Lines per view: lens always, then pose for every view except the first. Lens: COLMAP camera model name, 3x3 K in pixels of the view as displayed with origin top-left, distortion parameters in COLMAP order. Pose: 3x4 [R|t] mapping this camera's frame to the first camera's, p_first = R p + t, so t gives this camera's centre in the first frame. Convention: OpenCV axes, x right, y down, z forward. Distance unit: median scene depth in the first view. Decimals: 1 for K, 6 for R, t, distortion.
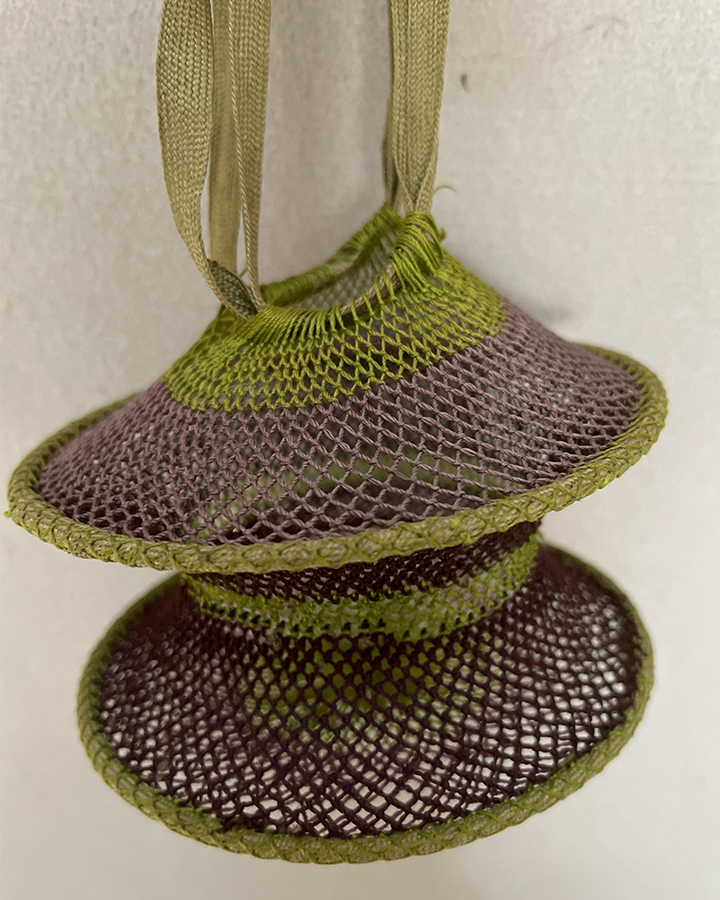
lens RADIAL K [[743.5, 0, 399.3], [0, 743.5, 471.5], [0, 0, 1]] dist [0.002403, -0.064745]
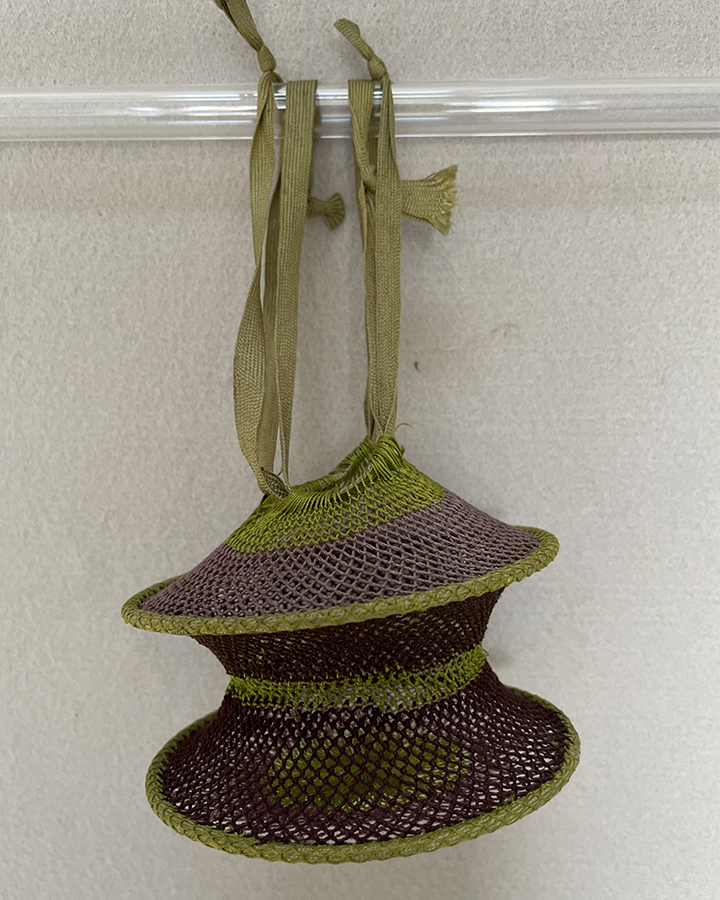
lens RADIAL K [[708.5, 0, 360.0], [0, 708.5, 450.0], [0, 0, 1]] dist [0.008430, -0.051559]
pose [[0.998539, -0.039324, -0.037069, 0.023376], [0.022425, 0.925594, -0.377853, 0.257735], [0.049169, 0.376469, 0.925123, -0.415581]]
